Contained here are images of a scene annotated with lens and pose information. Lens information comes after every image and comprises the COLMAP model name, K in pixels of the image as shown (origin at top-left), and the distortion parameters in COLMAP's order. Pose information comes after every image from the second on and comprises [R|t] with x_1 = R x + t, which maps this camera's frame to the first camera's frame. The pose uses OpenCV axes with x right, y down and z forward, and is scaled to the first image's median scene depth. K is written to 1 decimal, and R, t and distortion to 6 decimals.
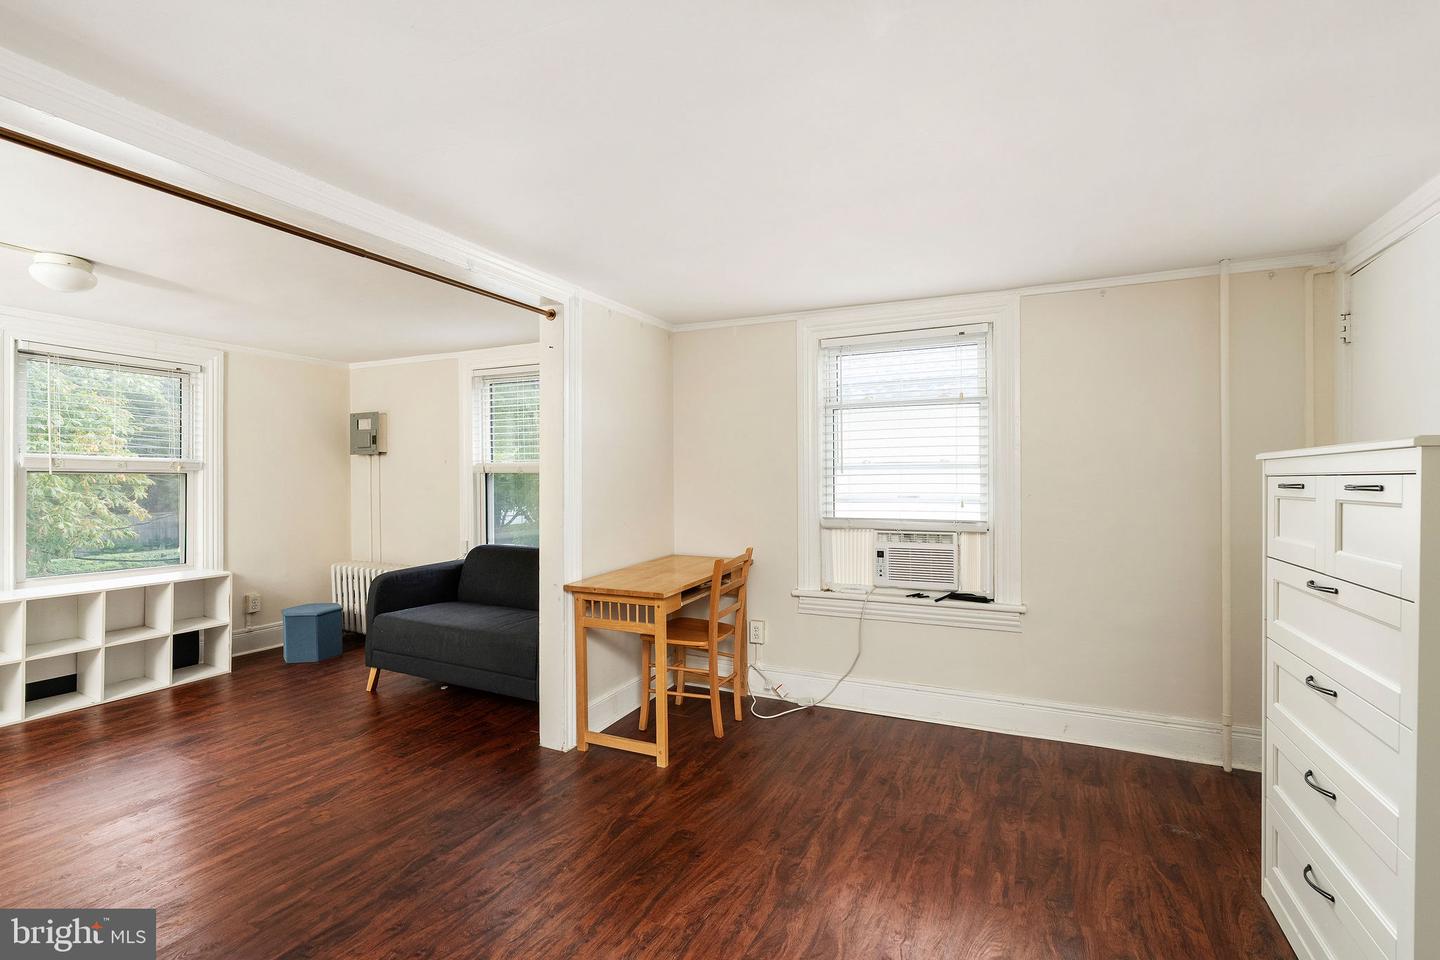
lens RADIAL K [[663.7, 0, 719.1], [0, 663.7, 483.4], [0, 0, 1]] dist [0.001276, 0.000866]
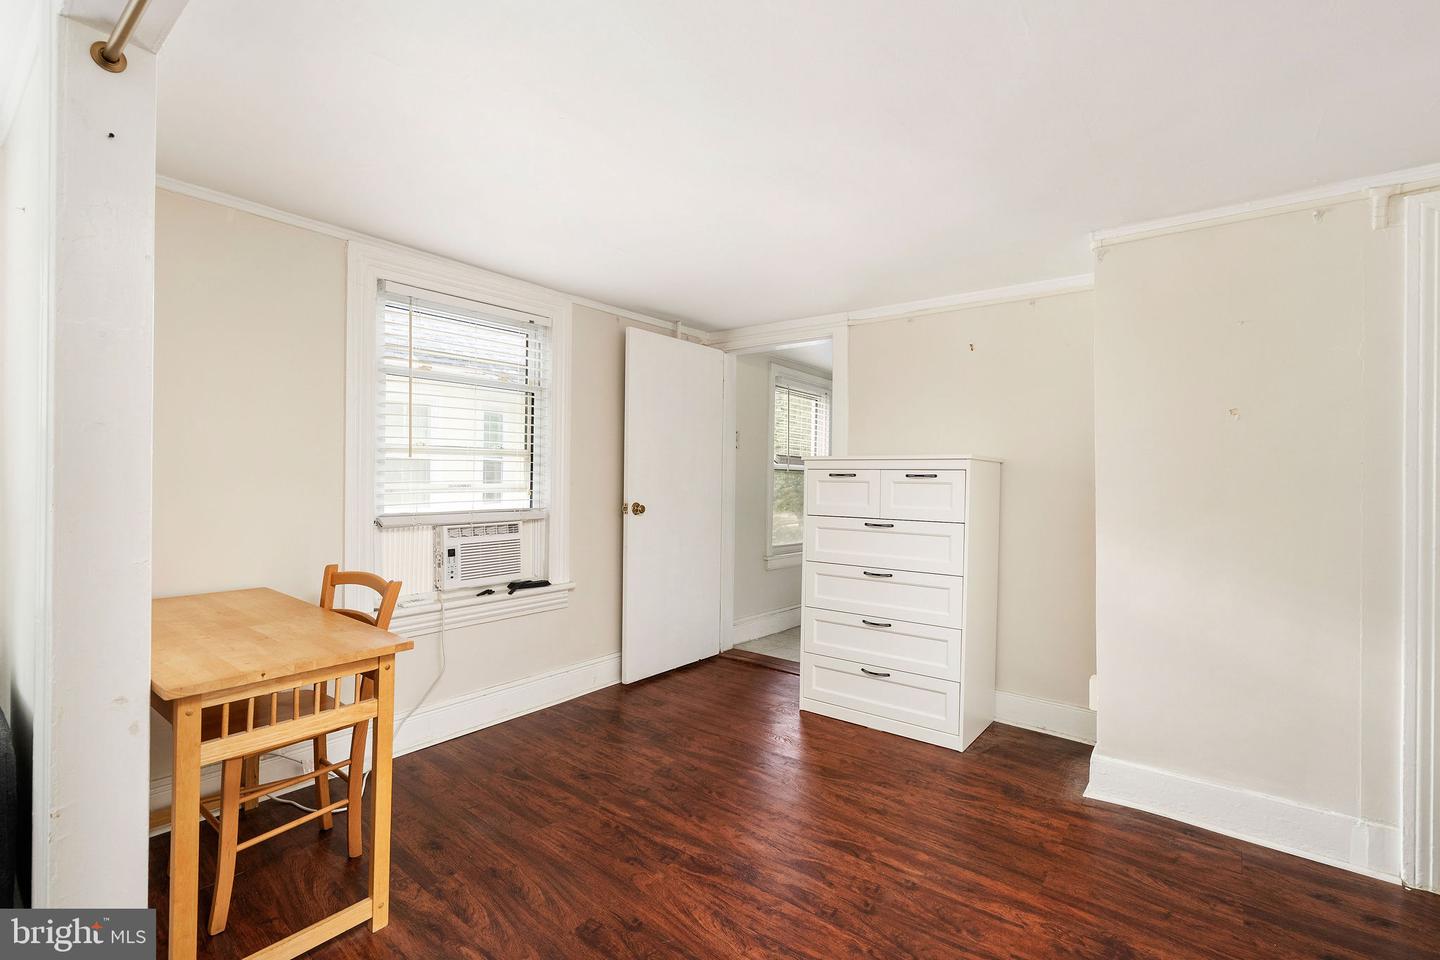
lens RADIAL K [[663.7, 0, 725.8], [0, 663.7, 479.0], [0, 0, 1]] dist [0.001276, 0.000866]
pose [[0.205152, -0.000810, 0.978730, -0.619402], [-0.003732, 0.999992, 0.001610, 0.009477], [-0.978723, -0.003983, 0.205147, 0.560020]]
